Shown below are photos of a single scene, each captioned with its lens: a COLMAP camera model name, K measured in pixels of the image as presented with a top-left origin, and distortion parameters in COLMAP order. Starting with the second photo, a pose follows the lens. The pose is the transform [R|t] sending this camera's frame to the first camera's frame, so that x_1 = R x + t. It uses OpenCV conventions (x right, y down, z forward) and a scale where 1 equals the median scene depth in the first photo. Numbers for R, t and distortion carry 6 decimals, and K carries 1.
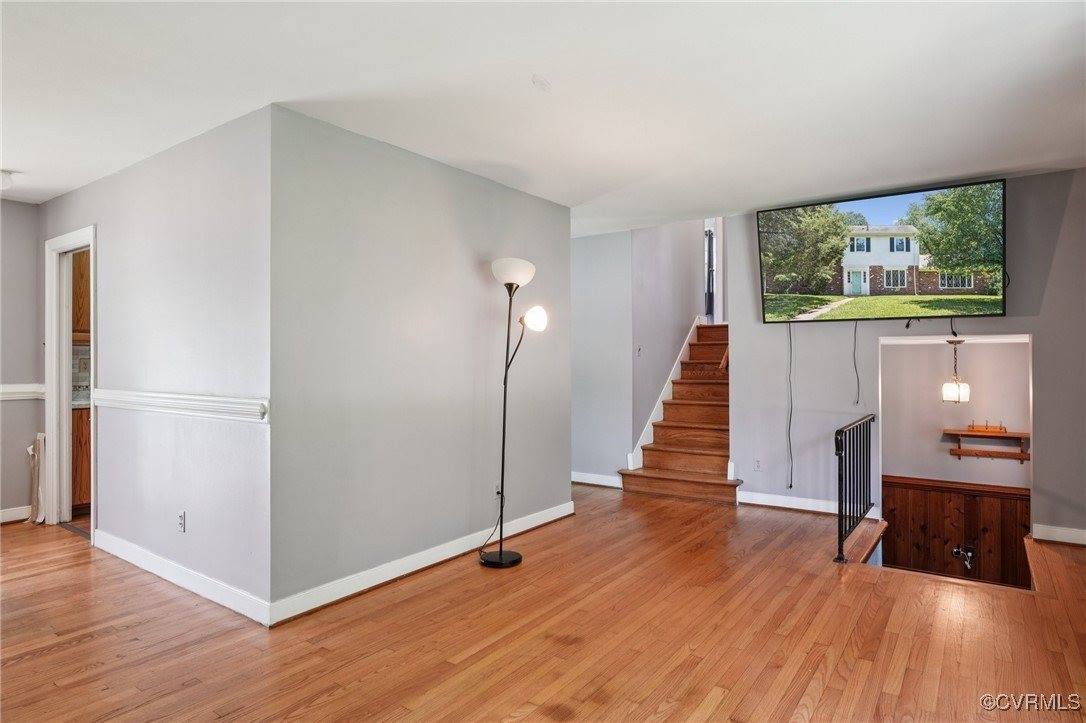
lens RADIAL K [[617.3, 0, 545.7], [0, 617.3, 363.7], [0, 0, 1]] dist [-0.042649, 0.008963]
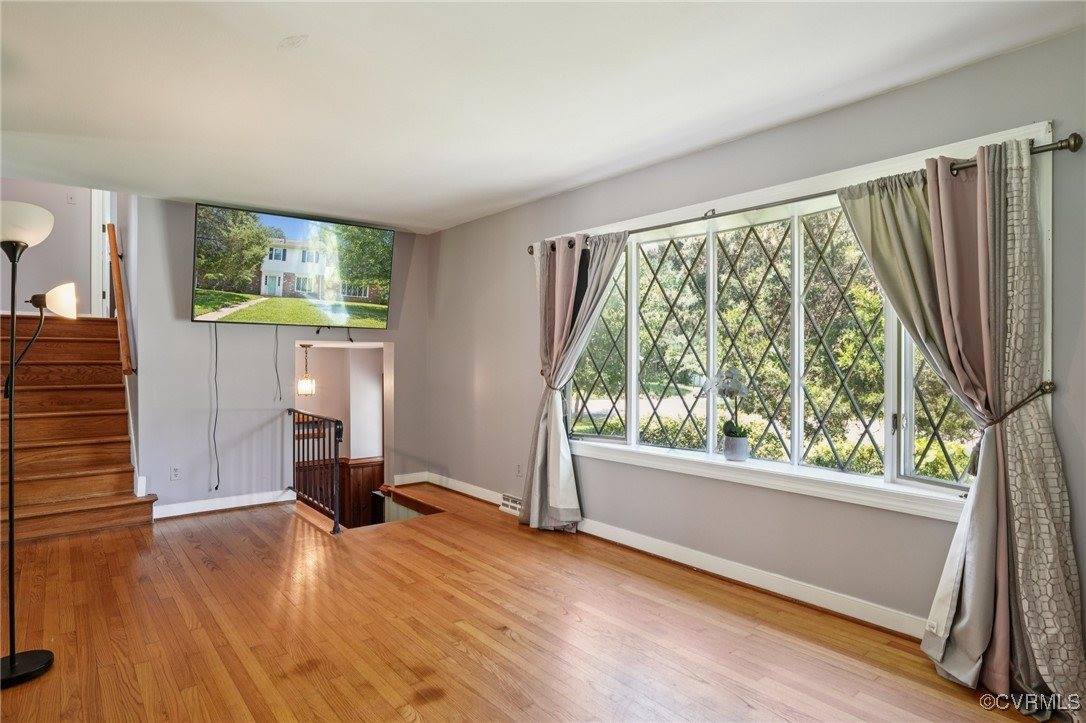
lens RADIAL K [[617.3, 0, 546.1], [0, 617.3, 367.9], [0, 0, 1]] dist [-0.042649, 0.008963]
pose [[0.263639, -0.010520, 0.964564, -0.447394], [0.005669, 0.999940, 0.009357, 0.000741], [-0.964605, 0.003001, 0.263683, 0.253669]]
